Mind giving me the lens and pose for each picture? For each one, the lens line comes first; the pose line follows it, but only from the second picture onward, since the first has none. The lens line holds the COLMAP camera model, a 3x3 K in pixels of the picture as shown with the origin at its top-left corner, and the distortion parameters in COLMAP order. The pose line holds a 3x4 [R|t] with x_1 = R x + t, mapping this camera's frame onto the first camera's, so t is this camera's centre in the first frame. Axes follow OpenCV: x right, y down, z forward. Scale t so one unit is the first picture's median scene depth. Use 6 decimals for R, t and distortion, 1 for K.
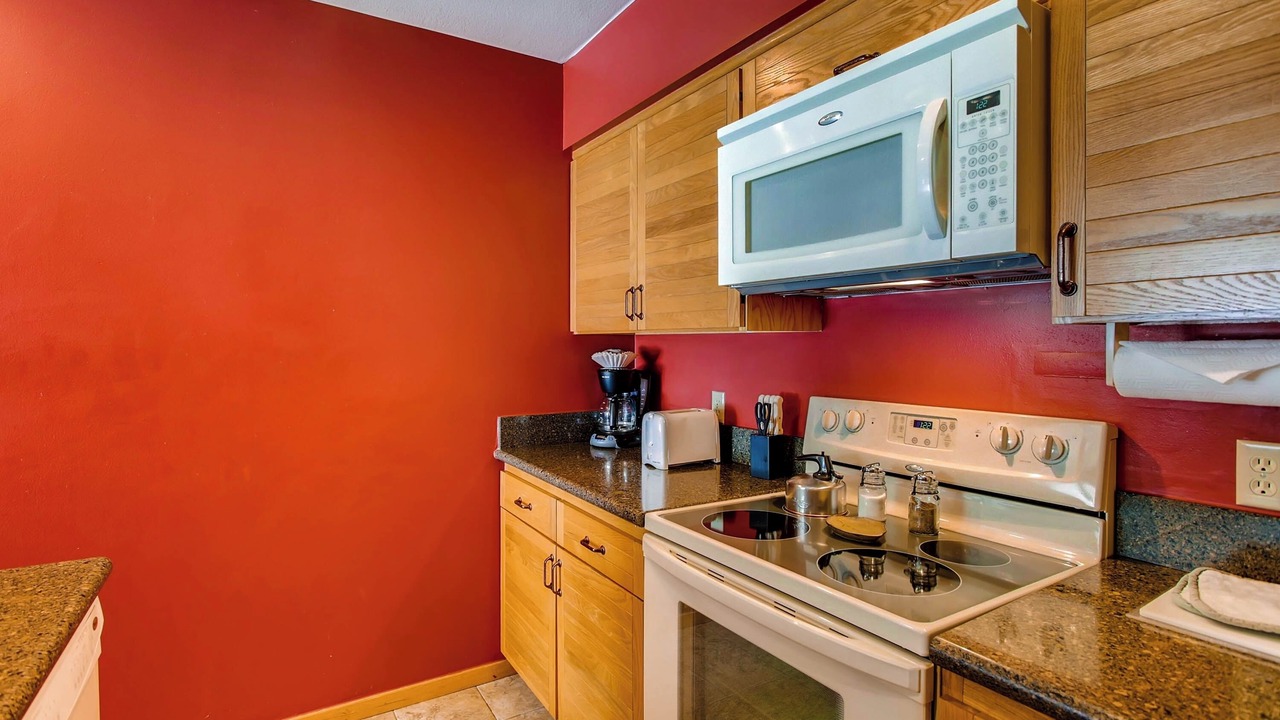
lens RADIAL K [[623.9, 0, 644.8], [0, 623.9, 359.8], [0, 0, 1]] dist [-0.002190, 0.000236]
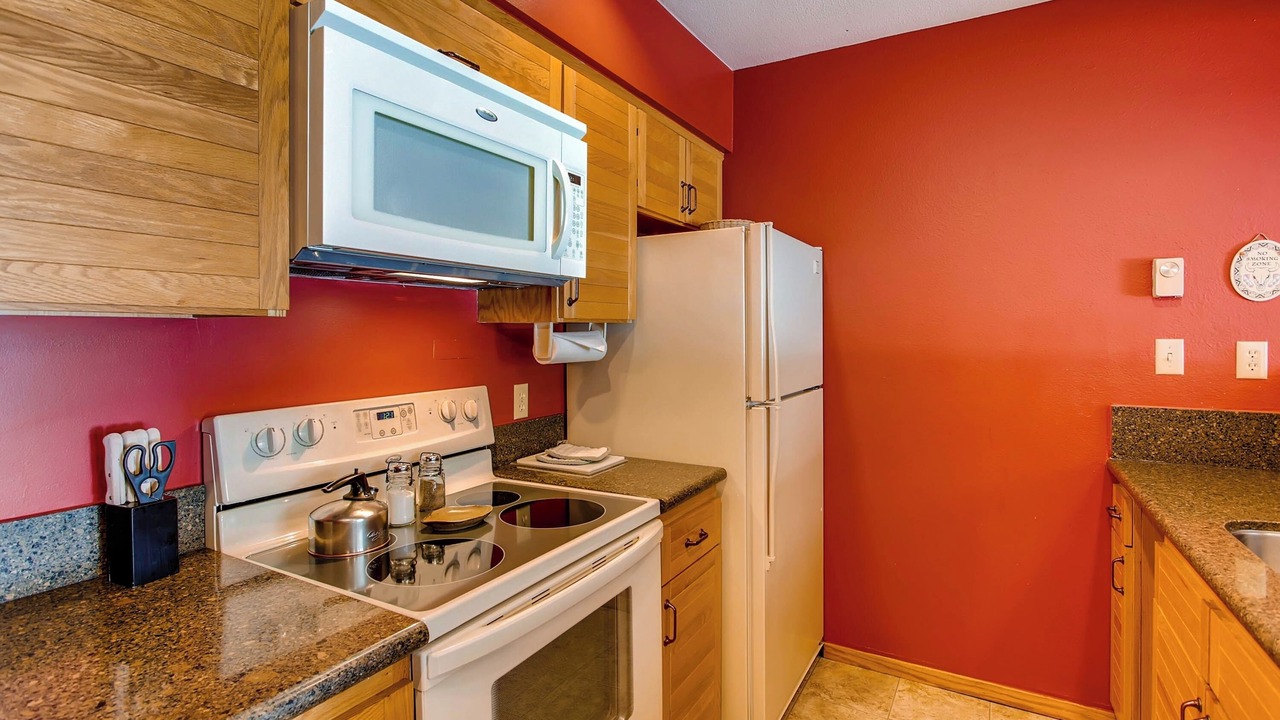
lens RADIAL K [[623.9, 0, 643.9], [0, 623.9, 342.9], [0, 0, 1]] dist [-0.002190, 0.000236]
pose [[-0.465677, -0.017262, 0.884786, -0.657694], [0.024444, 0.999177, 0.032359, -0.036420], [-0.884617, 0.036696, -0.464872, 1.135480]]
